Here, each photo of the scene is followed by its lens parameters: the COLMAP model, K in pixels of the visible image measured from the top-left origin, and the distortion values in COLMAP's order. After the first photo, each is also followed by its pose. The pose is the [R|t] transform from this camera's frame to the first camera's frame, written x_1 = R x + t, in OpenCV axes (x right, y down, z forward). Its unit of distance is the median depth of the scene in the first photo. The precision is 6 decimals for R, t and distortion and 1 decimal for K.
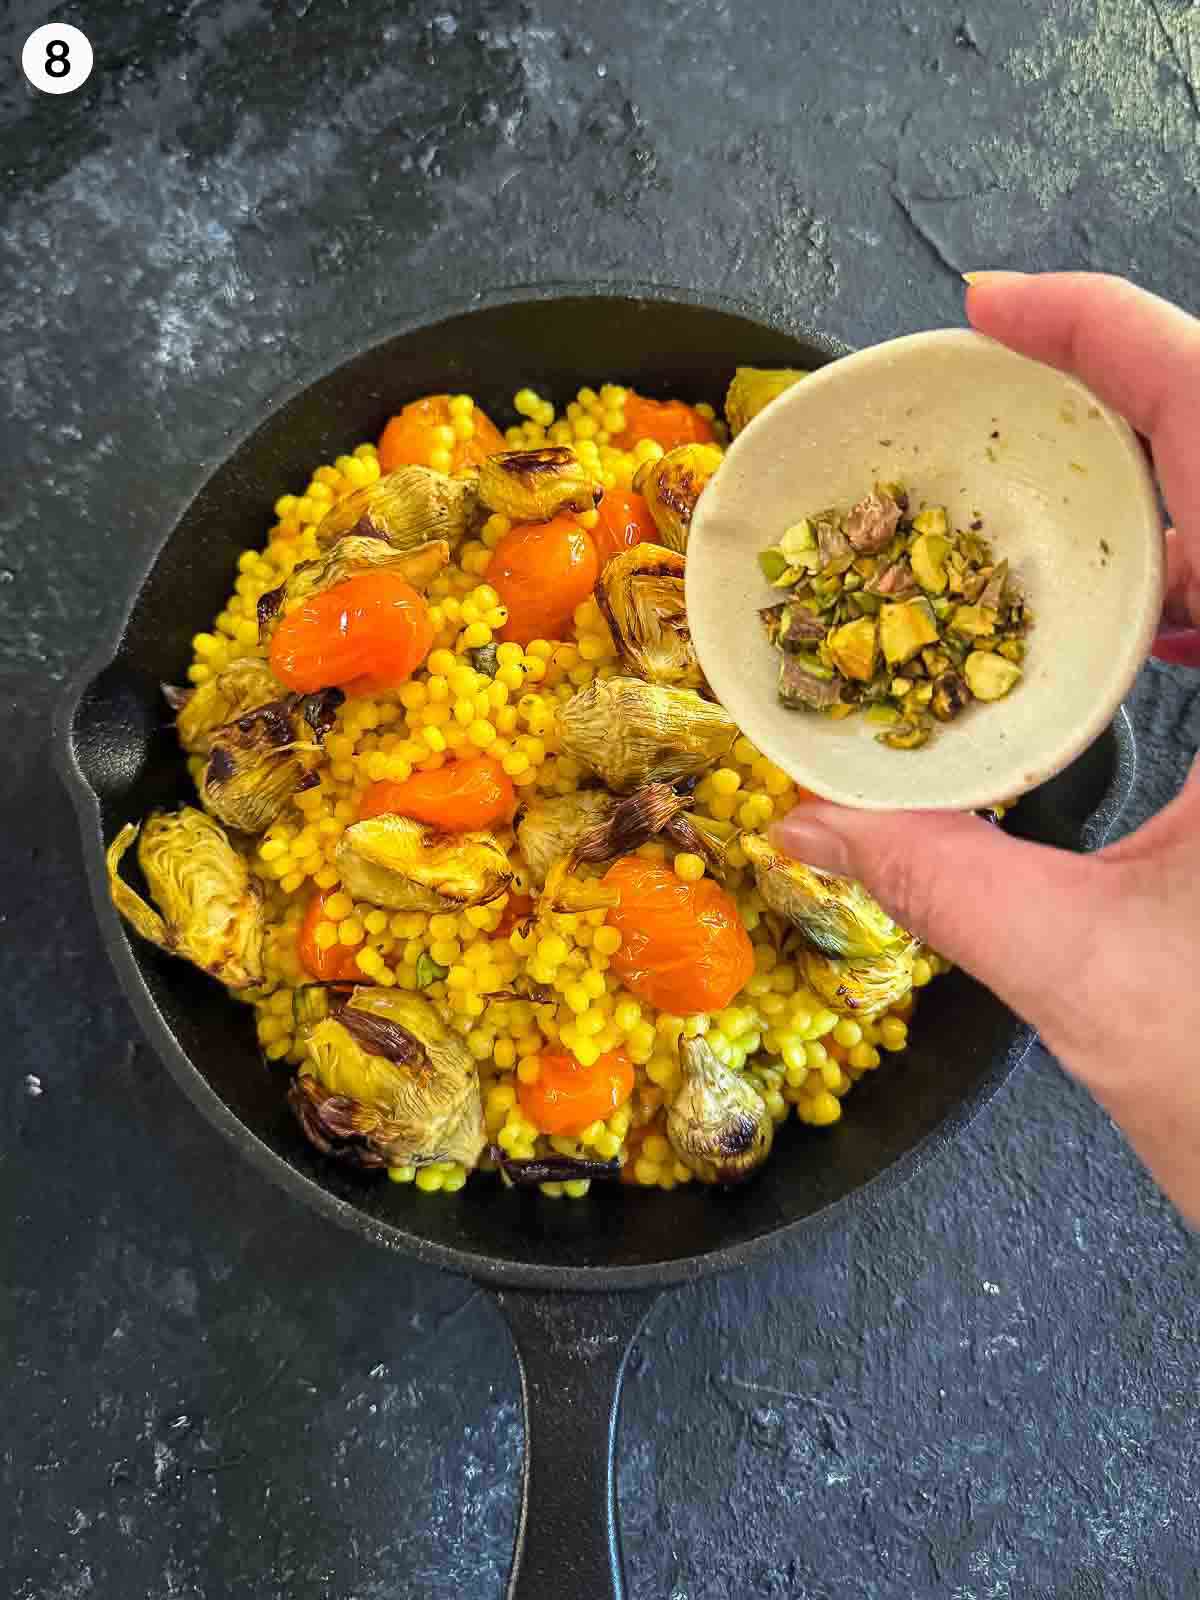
lens RADIAL K [[1317.3, 0, 593.8], [0, 1317.3, 719.6], [0, 0, 1]] dist [-0.003365, -0.037303]
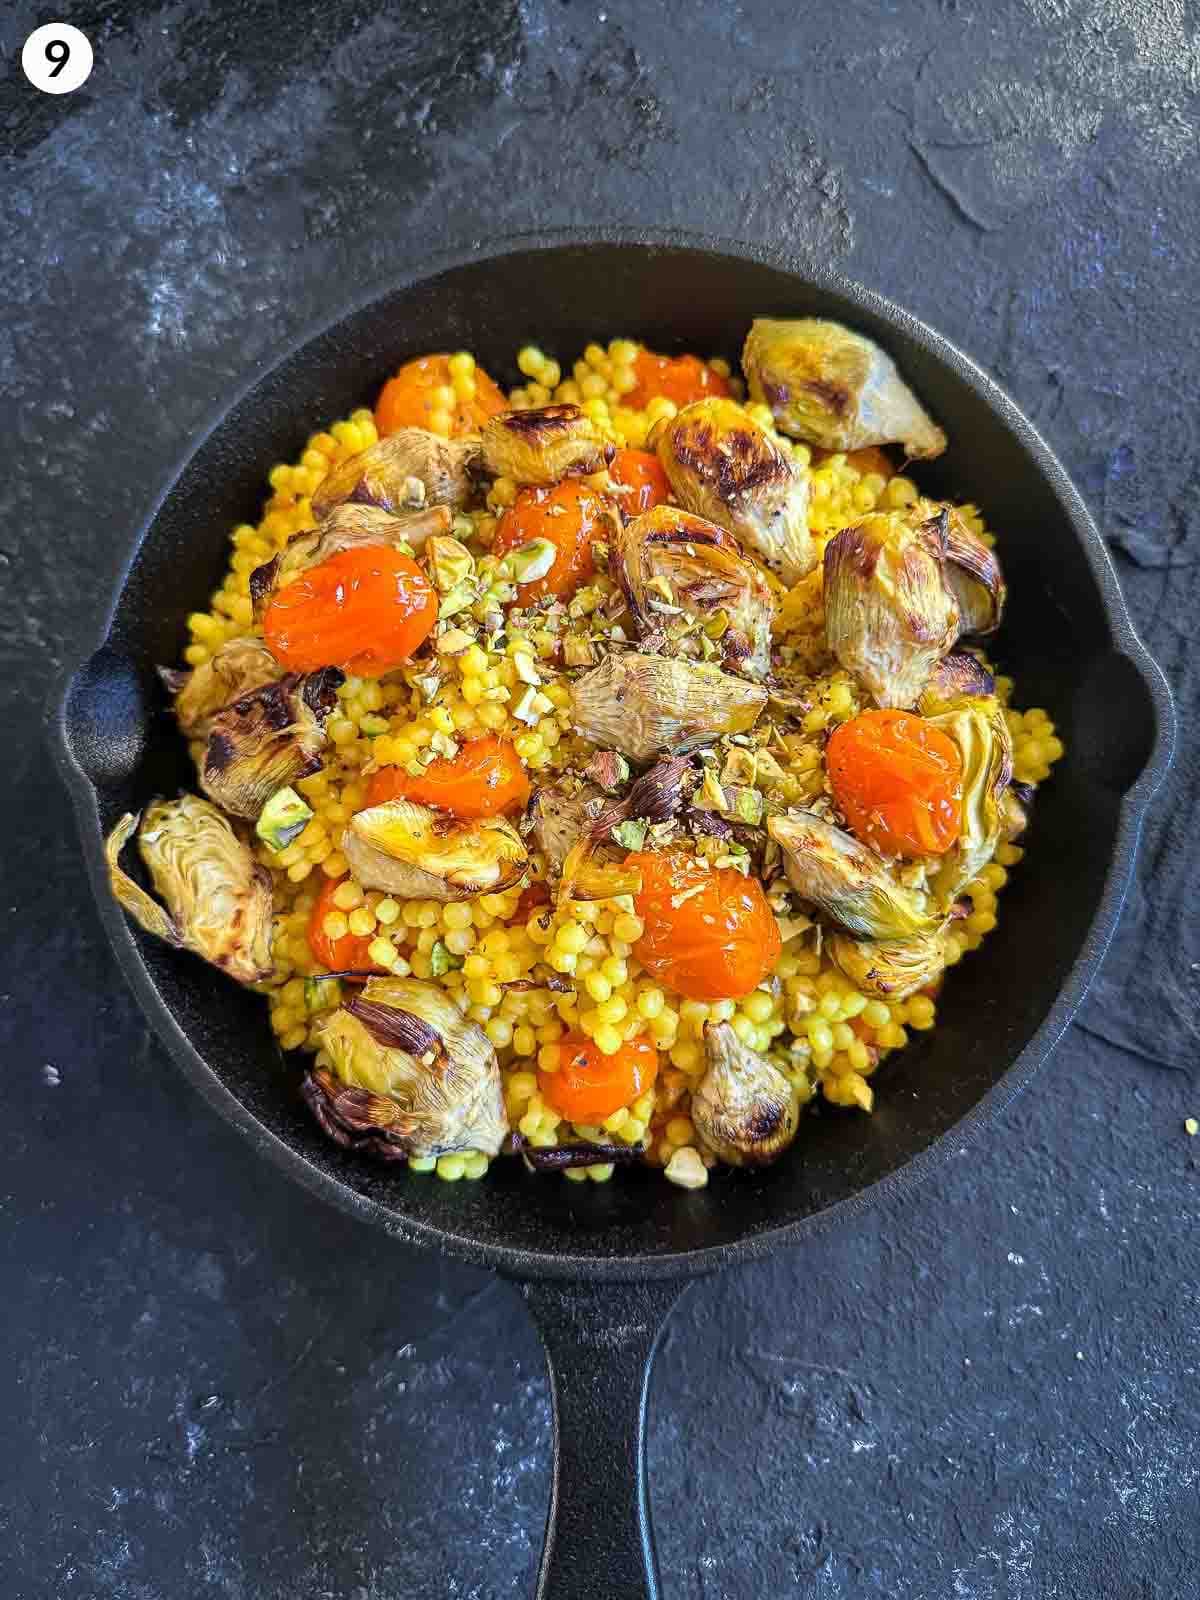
lens RADIAL K [[1157.0, 0, 600.0], [0, 1157.0, 800.0], [0, 0, 1]] dist [0.024437, -0.071136]
pose [[0.999834, -0.018202, -0.000143, -0.007881], [0.018150, 0.996340, 0.083530, 0.004767], [-0.001378, -0.083519, 0.996505, 0.151121]]
